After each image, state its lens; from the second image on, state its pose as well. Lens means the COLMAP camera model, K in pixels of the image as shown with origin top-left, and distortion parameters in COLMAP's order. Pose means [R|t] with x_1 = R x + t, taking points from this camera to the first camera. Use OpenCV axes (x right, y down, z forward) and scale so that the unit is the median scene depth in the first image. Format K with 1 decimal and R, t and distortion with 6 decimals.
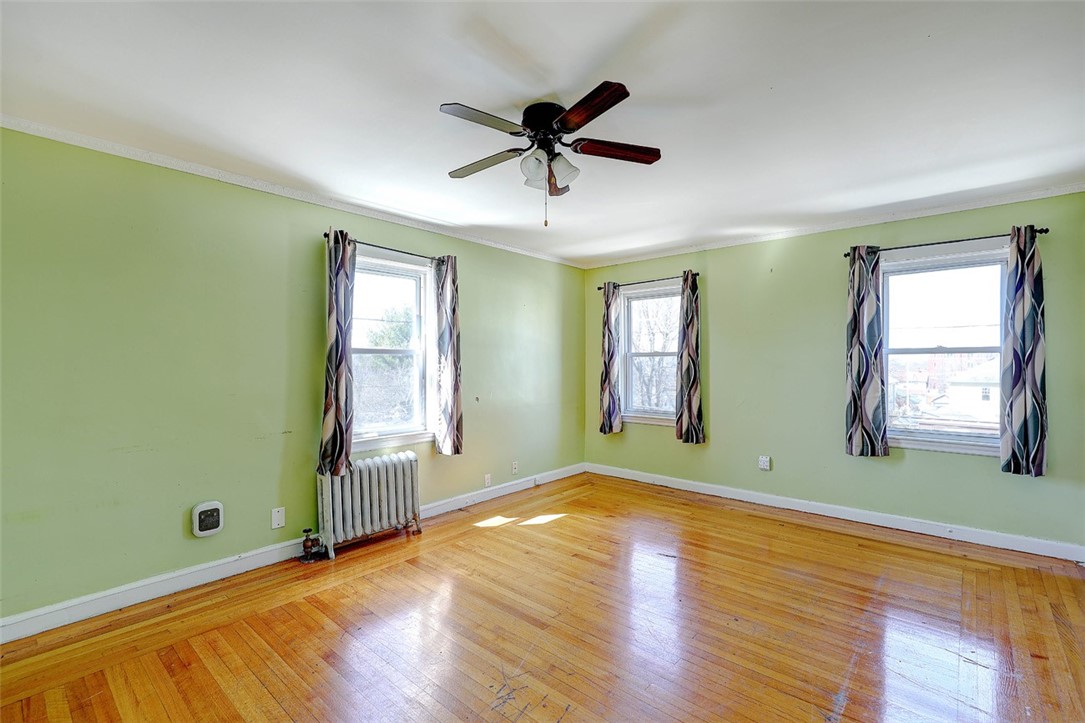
lens RADIAL K [[487.2, 0, 542.4], [0, 487.2, 367.3], [0, 0, 1]] dist [0.007040, -0.001038]
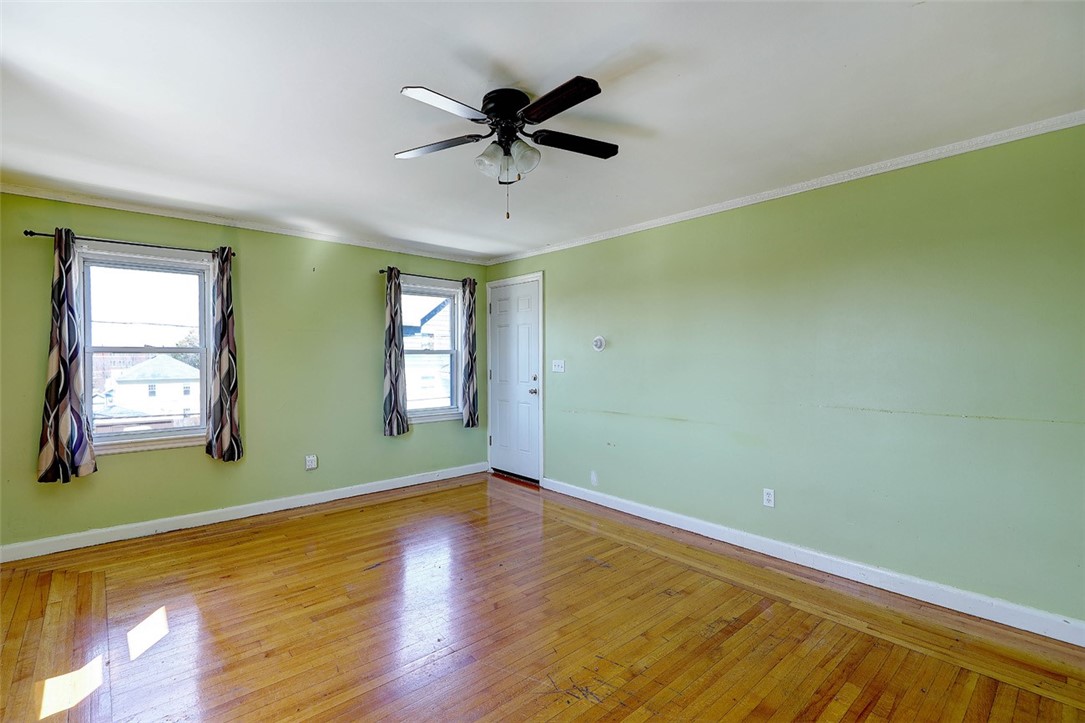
lens RADIAL K [[487.2, 0, 540.1], [0, 487.2, 356.7], [0, 0, 1]] dist [0.007040, -0.001038]
pose [[0.127217, 0.004335, 0.991865, -0.501529], [0.015060, 0.999867, -0.006301, -0.004950], [-0.991761, 0.015739, 0.127135, 0.440410]]
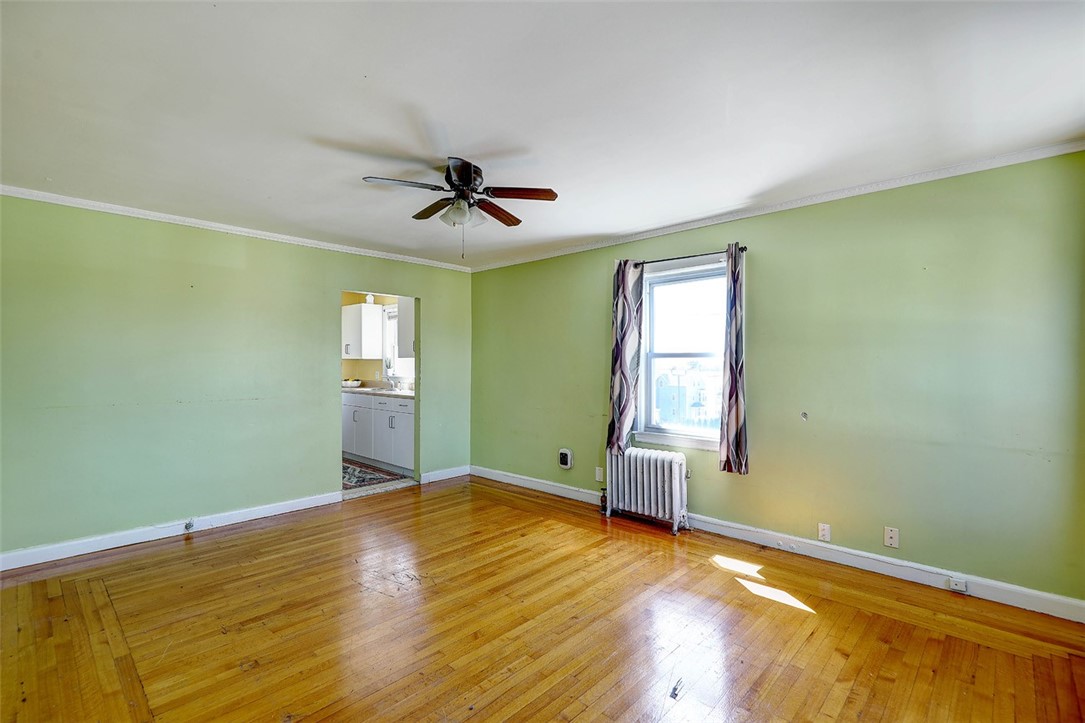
lens RADIAL K [[487.2, 0, 539.4], [0, 487.2, 362.2], [0, 0, 1]] dist [0.007040, -0.001038]
pose [[-0.039398, -0.009494, -0.999178, 0.673293], [-0.017784, 0.999803, -0.008798, -0.001483], [0.999065, 0.017423, -0.039559, 0.668007]]
